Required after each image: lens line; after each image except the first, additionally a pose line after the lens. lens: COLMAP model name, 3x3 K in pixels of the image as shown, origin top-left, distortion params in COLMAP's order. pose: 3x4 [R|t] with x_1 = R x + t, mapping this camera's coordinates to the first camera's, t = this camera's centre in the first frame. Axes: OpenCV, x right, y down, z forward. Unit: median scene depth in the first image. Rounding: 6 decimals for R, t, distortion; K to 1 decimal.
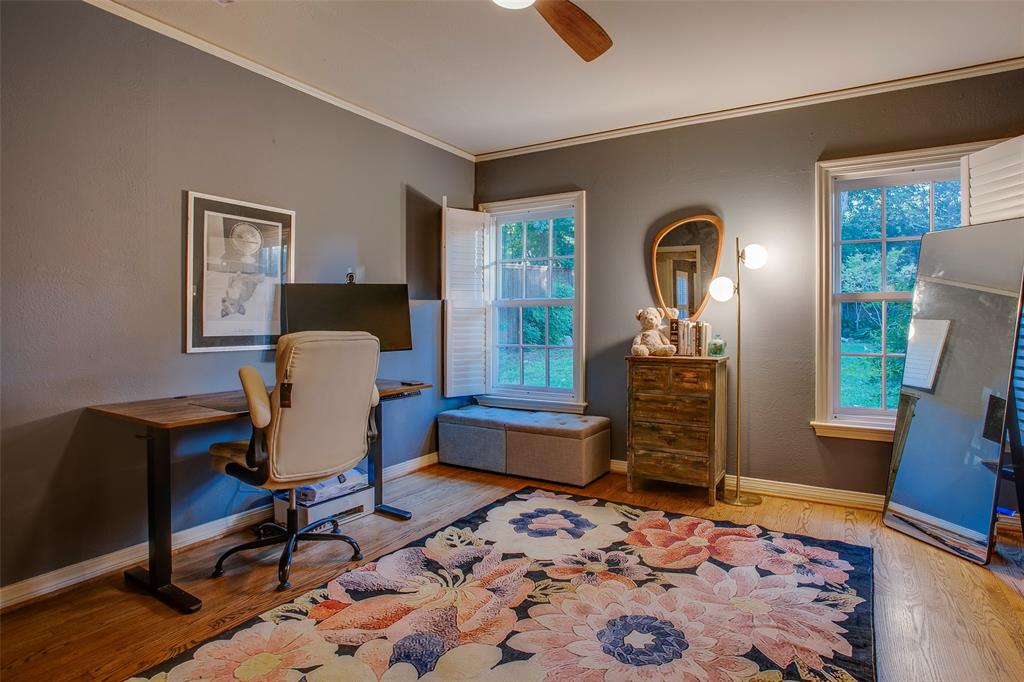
lens RADIAL K [[527.4, 0, 486.6], [0, 527.4, 322.7], [0, 0, 1]] dist [-0.048080, 0.016738]
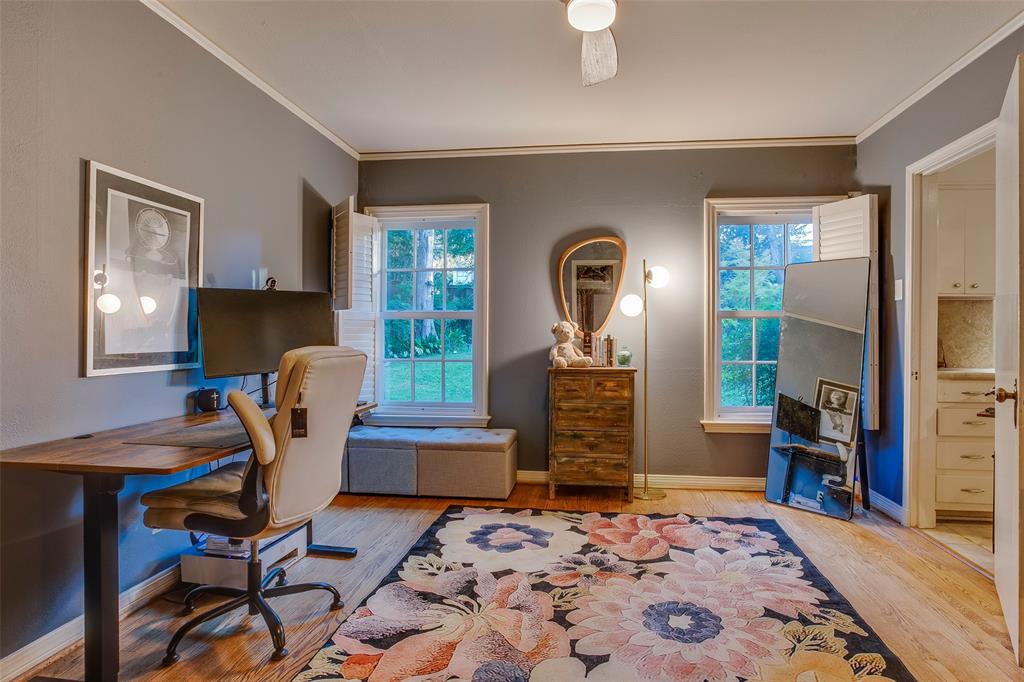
lens RADIAL K [[548.2, 0, 514.6], [0, 548.2, 335.0], [0, 0, 1]] dist [-0.025743, 0.001972]
pose [[0.919533, 0.000060, 0.393013, -0.269353], [0.000342, 0.999999, -0.000953, -0.000948], [-0.393013, 0.001010, 0.919532, 0.037952]]
